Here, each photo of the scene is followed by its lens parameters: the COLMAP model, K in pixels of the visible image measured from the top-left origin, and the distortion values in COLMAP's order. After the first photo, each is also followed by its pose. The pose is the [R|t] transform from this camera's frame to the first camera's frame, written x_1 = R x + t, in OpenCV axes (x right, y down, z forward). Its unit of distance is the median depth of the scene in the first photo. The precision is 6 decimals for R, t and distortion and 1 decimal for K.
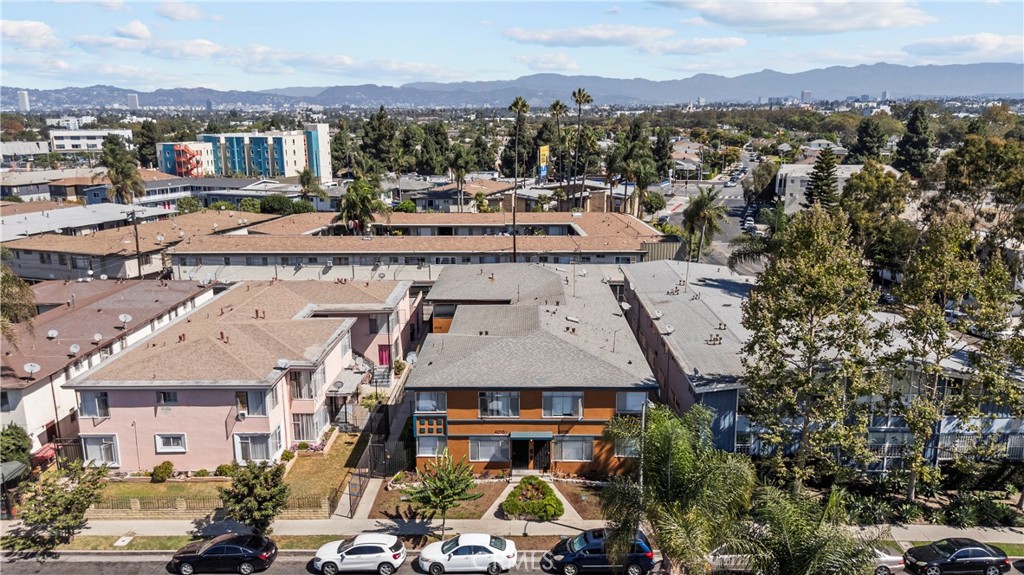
lens RADIAL K [[758.4, 0, 512.0], [0, 758.4, 287.5], [0, 0, 1]] dist [0.096043, -0.125375]
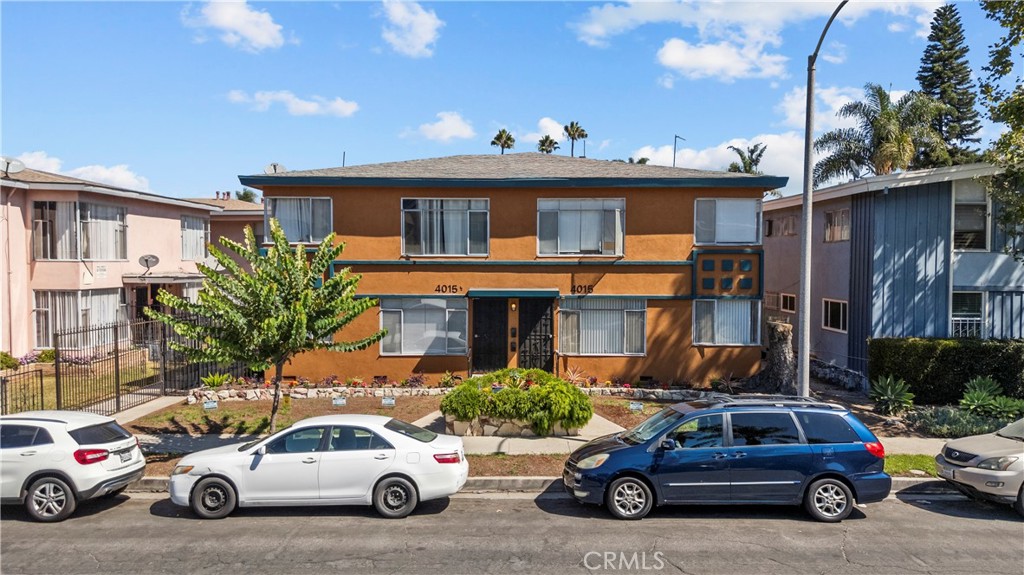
lens RADIAL K [[758.4, 0, 512.0], [0, 758.4, 287.5], [0, 0, 1]] dist [0.096043, -0.125375]
pose [[0.999803, 0.008443, 0.017991, 0.015833], [-0.004941, 0.982447, -0.186475, 0.273485], [-0.019249, 0.186350, 0.982295, 0.535554]]
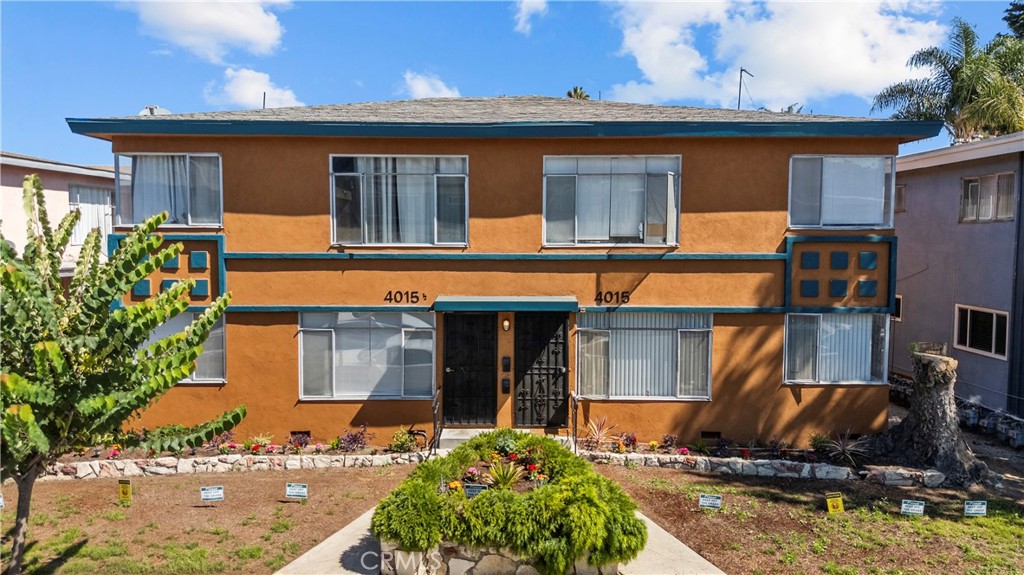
lens RADIAL K [[758.4, 0, 512.0], [0, 758.4, 287.5], [0, 0, 1]] dist [0.096043, -0.125375]
pose [[0.999808, 0.008075, 0.017838, 0.021995], [-0.005246, 0.988163, -0.153318, 0.230362], [-0.018865, 0.153195, 0.988016, 0.693773]]
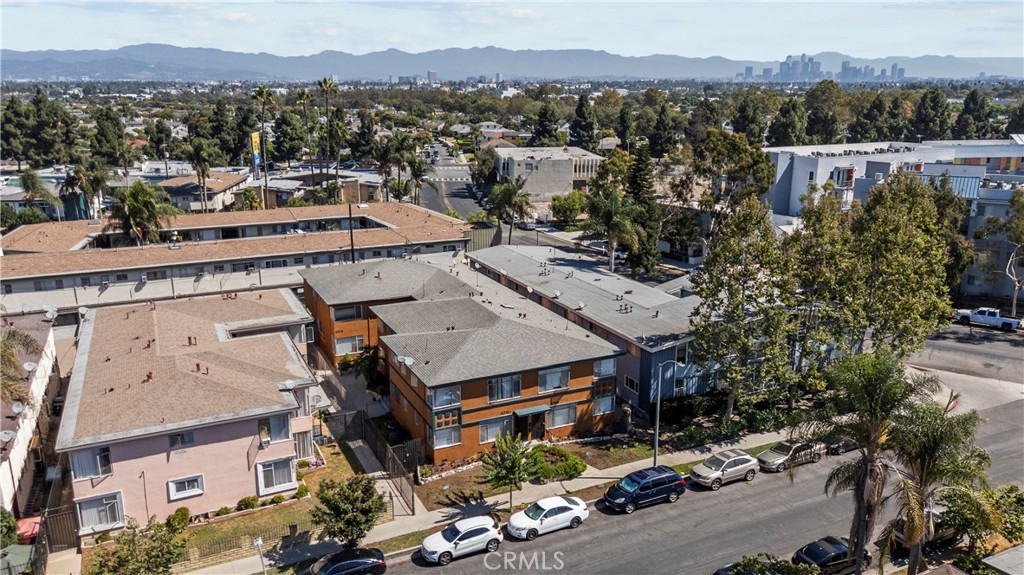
lens RADIAL K [[758.4, 0, 512.0], [0, 758.4, 287.5], [0, 0, 1]] dist [0.096043, -0.125375]
pose [[0.896727, -0.107908, 0.429227, -0.464497], [0.095840, 0.994155, 0.049706, -0.048480], [-0.432082, -0.003436, 0.901828, -0.016168]]
